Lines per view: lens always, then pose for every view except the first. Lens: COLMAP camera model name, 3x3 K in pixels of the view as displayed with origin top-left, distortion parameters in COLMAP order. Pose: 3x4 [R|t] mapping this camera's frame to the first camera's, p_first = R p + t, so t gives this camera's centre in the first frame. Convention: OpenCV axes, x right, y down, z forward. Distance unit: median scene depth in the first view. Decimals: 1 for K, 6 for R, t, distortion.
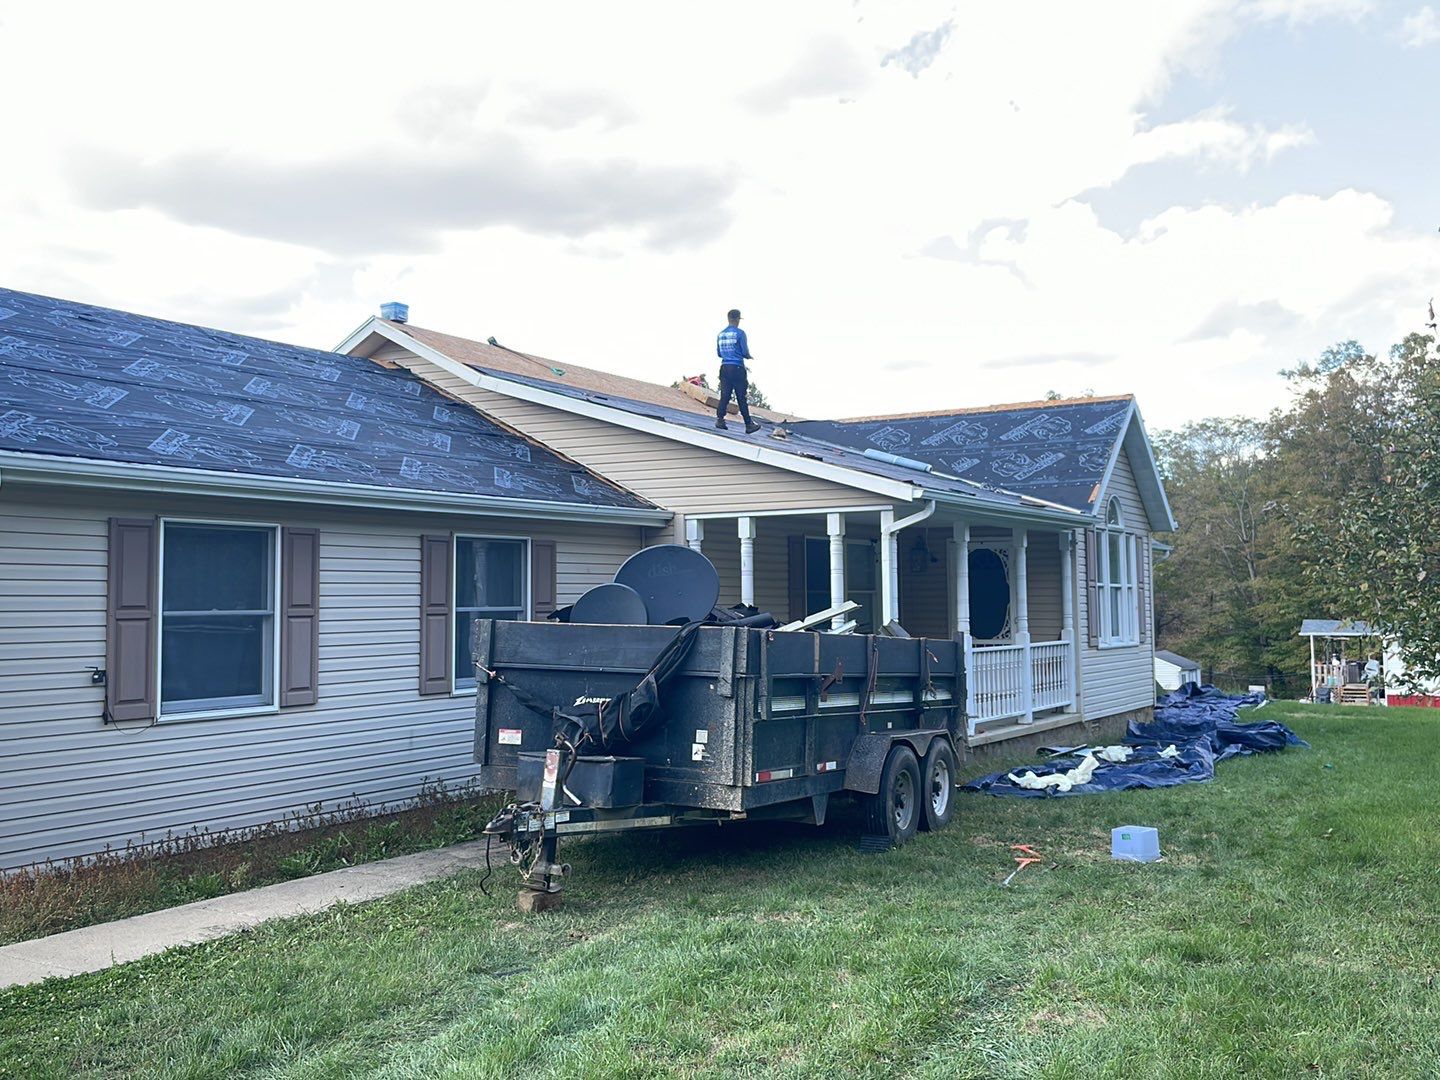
lens RADIAL K [[1390.8, 0, 749.6], [0, 1390.8, 535.3], [0, 0, 1]] dist [0.147916, -0.357565]
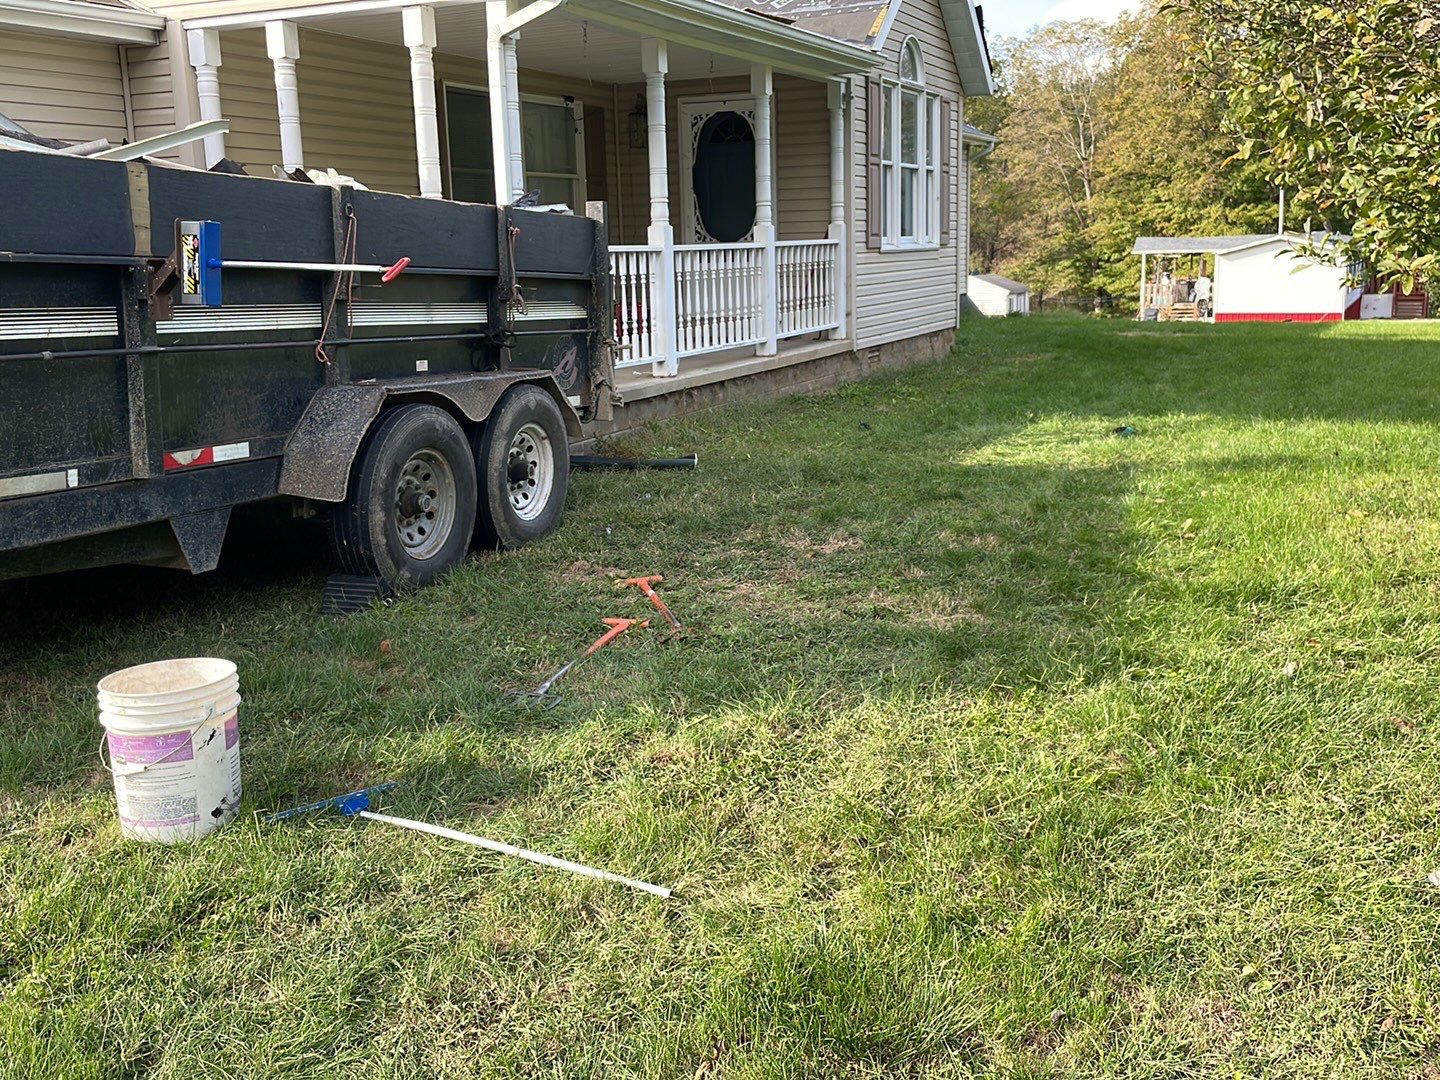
lens RADIAL K [[1338.7, 0, 720.0], [0, 1338.7, 540.0], [0, 0, 1]] dist [0.067673, 0.003392]
pose [[0.996359, -0.036403, 0.077095, 0.105911], [0.014818, 0.964441, 0.263883, 0.040066], [-0.083959, -0.261780, 0.961469, 0.288928]]
